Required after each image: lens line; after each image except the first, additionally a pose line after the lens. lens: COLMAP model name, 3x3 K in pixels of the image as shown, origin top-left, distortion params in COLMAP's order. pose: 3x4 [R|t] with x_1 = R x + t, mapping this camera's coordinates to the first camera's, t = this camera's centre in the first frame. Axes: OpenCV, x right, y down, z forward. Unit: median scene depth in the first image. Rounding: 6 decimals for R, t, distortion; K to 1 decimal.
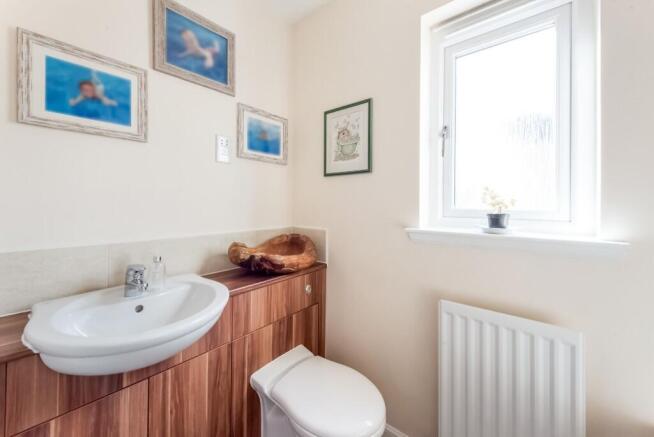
lens RADIAL K [[254.6, 0, 327.3], [0, 254.6, 199.4], [0, 0, 1]] dist [0.009126, -0.000084]
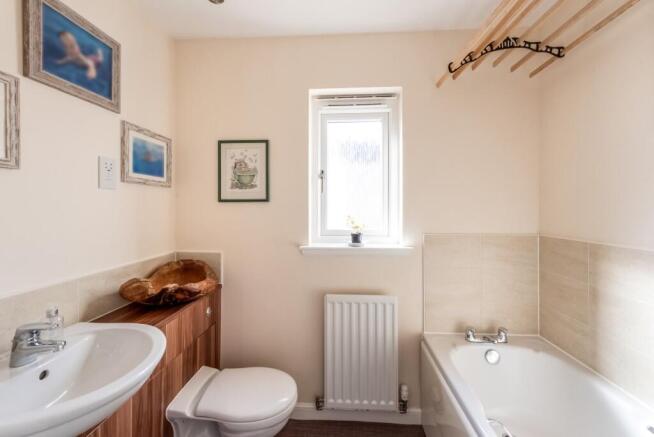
lens RADIAL K [[264.0, 0, 322.1], [0, 264.0, 205.1], [0, 0, 1]] dist [0.000747, 0.000042]
pose [[0.820020, -0.003461, 0.572324, -0.334357], [0.000722, 0.999987, 0.005012, -0.096203], [-0.572334, -0.003696, 0.820012, -0.166876]]
